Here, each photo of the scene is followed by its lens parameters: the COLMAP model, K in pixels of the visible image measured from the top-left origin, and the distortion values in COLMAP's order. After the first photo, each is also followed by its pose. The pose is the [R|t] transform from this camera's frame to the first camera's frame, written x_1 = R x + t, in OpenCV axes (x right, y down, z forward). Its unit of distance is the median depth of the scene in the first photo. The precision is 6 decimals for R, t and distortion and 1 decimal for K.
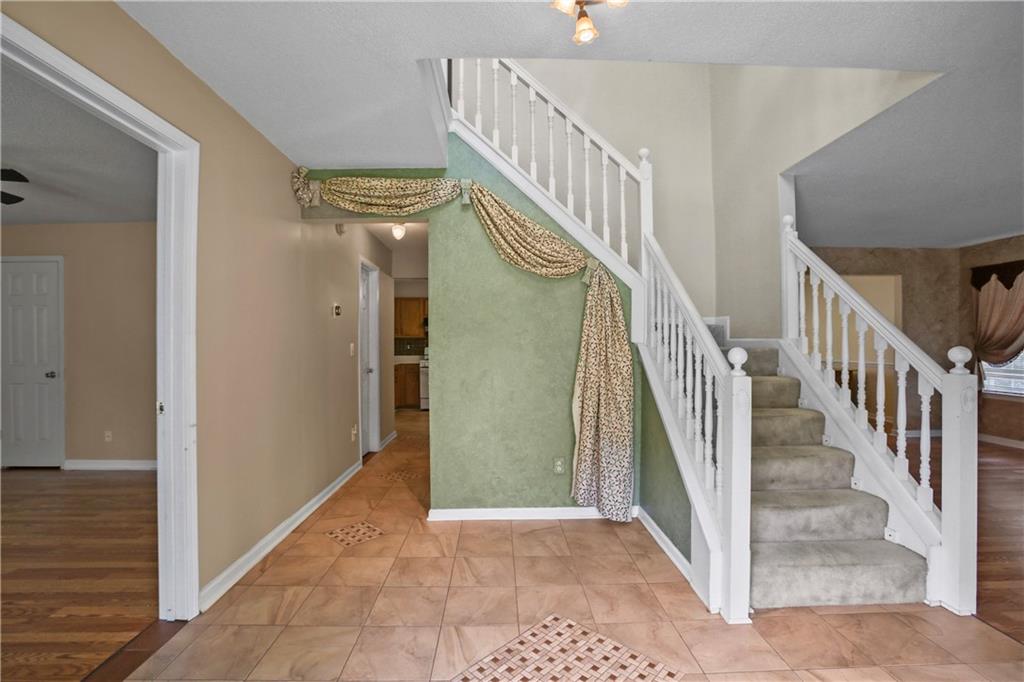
lens RADIAL K [[471.7, 0, 514.2], [0, 471.7, 338.7], [0, 0, 1]] dist [-0.076068, 0.025454]
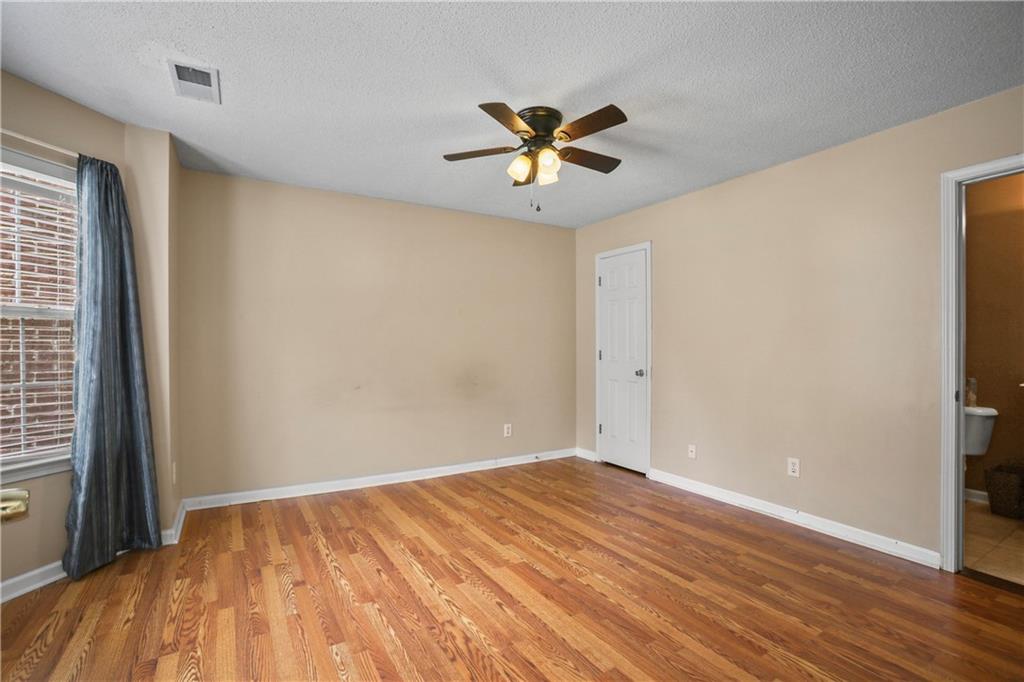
lens RADIAL K [[471.7, 0, 514.2], [0, 471.7, 338.7], [0, 0, 1]] dist [-0.076068, 0.025454]
pose [[0.504271, 0.002028, -0.863543, -0.334831], [-0.002694, 0.999996, 0.000776, 0.009614], [0.863541, 0.001935, 0.504274, 0.289862]]
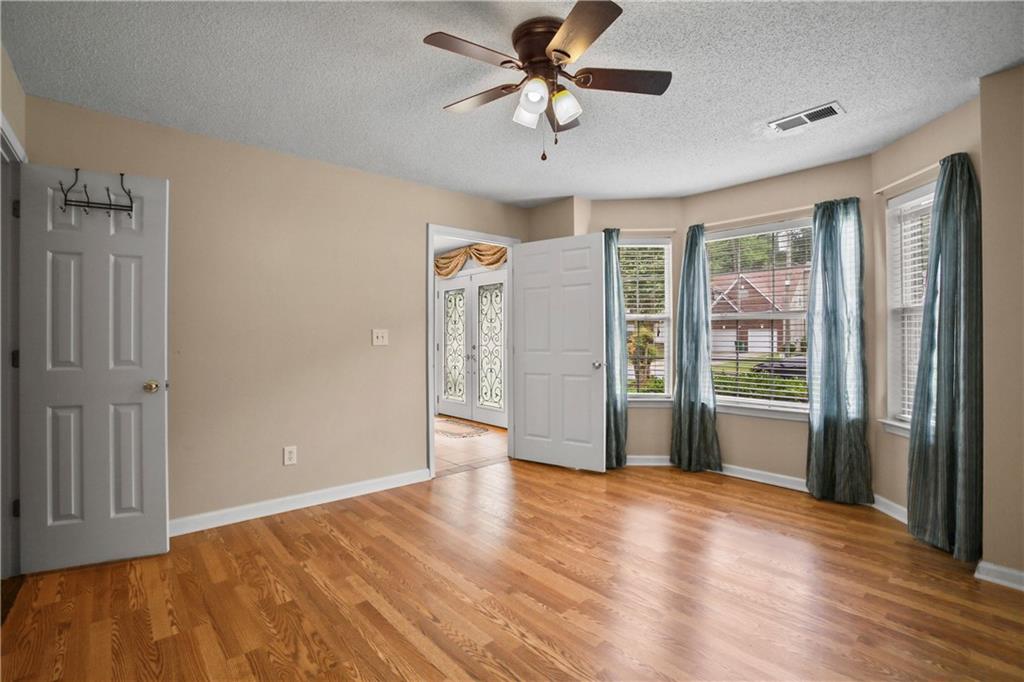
lens RADIAL K [[471.7, 0, 514.2], [0, 471.7, 338.7], [0, 0, 1]] dist [-0.076068, 0.025454]
pose [[-0.643990, 0.009448, 0.764976, -1.157764], [0.002471, 0.999944, -0.010270, 0.025702], [-0.765030, -0.004724, -0.643977, 0.927784]]
